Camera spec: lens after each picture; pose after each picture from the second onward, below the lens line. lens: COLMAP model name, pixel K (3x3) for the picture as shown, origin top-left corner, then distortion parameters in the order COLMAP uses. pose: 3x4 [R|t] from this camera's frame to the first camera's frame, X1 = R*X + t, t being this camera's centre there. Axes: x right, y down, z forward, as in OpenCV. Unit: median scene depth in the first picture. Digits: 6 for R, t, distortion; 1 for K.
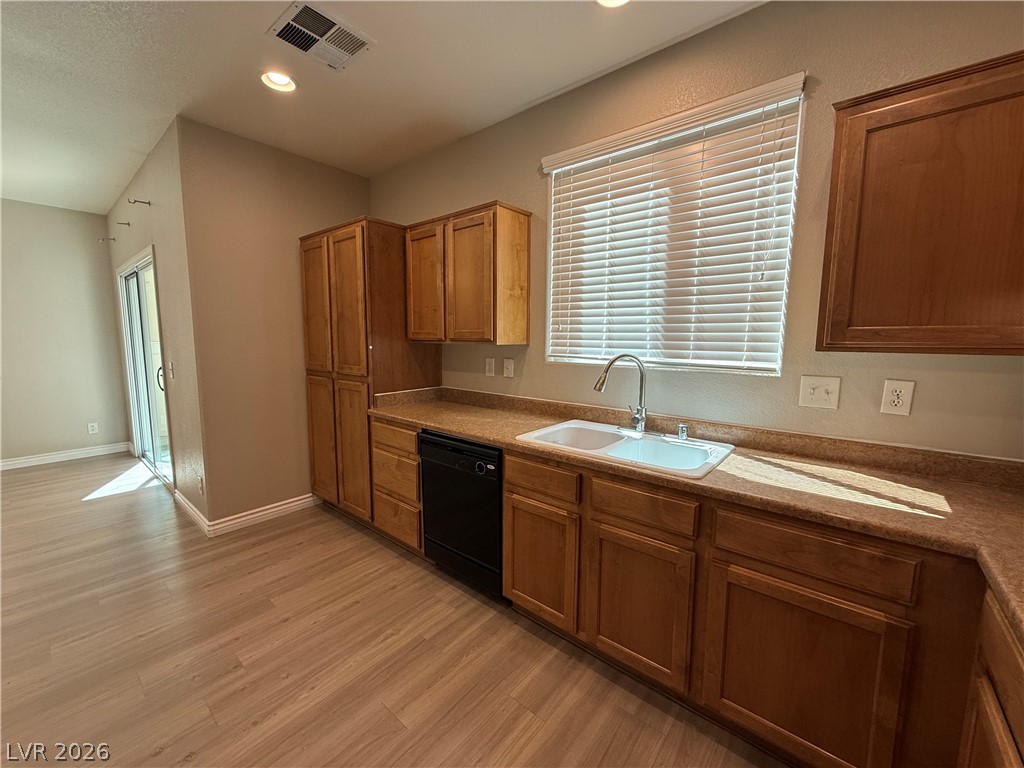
lens RADIAL K [[405.5, 0, 512.8], [0, 405.5, 386.7], [0, 0, 1]] dist [-0.002634, 0.000669]
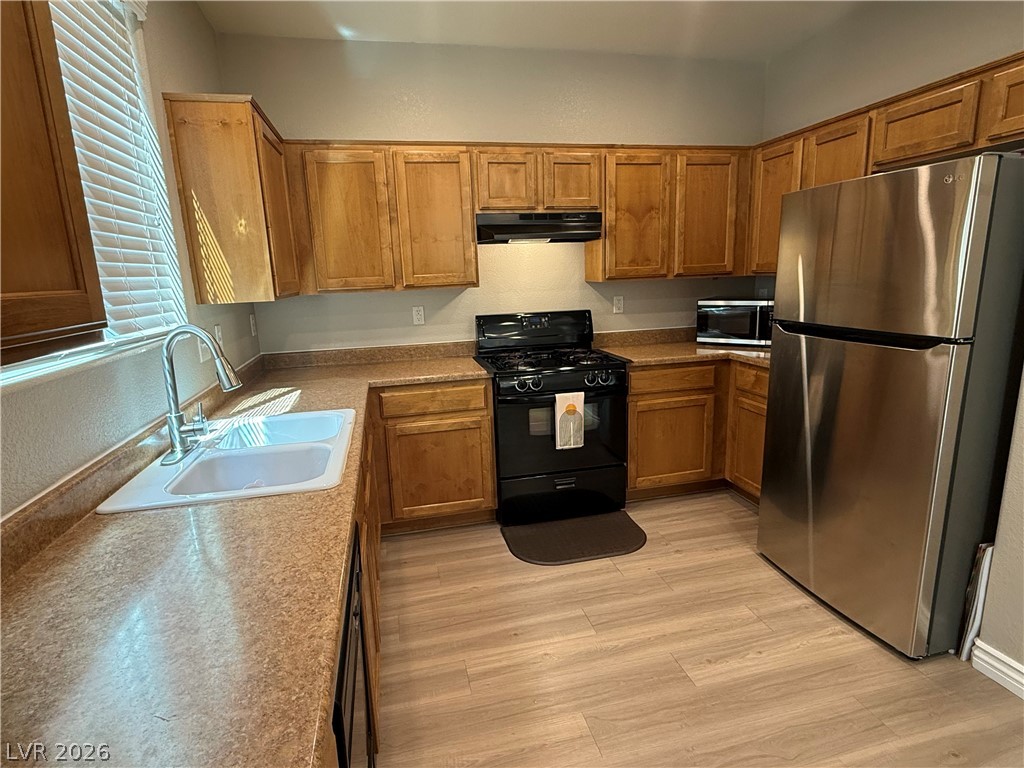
lens RADIAL K [[542.7, 0, 514.8], [0, 542.7, 384.7], [0, 0, 1]] dist [-0.000967, -0.000140]
pose [[-0.800269, -0.102243, 0.590860, -0.609606], [0.101644, 0.947967, 0.301706, -0.197212], [-0.590963, 0.301504, -0.748237, 1.381417]]
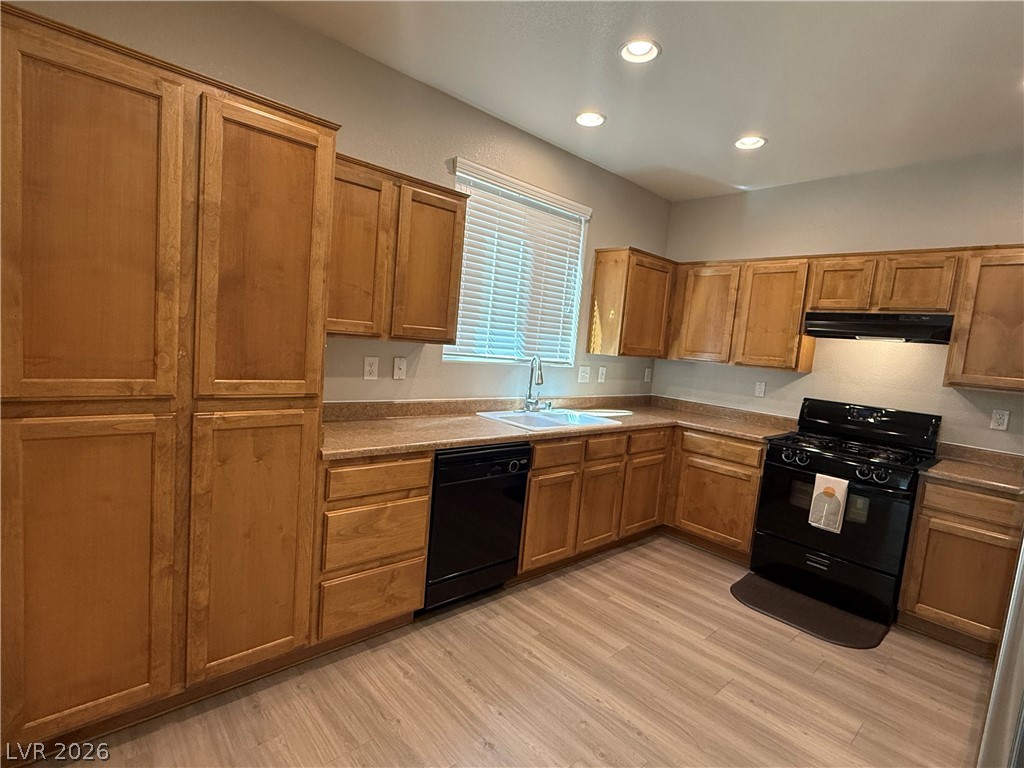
lens RADIAL K [[503.8, 0, 515.3], [0, 503.8, 386.4], [0, 0, 1]] dist [0.001649, -0.000714]
pose [[0.128254, -0.091357, 0.987525, -1.454241], [0.033745, 0.995574, 0.087719, -0.131509], [-0.991167, 0.022074, 0.130769, 0.876173]]
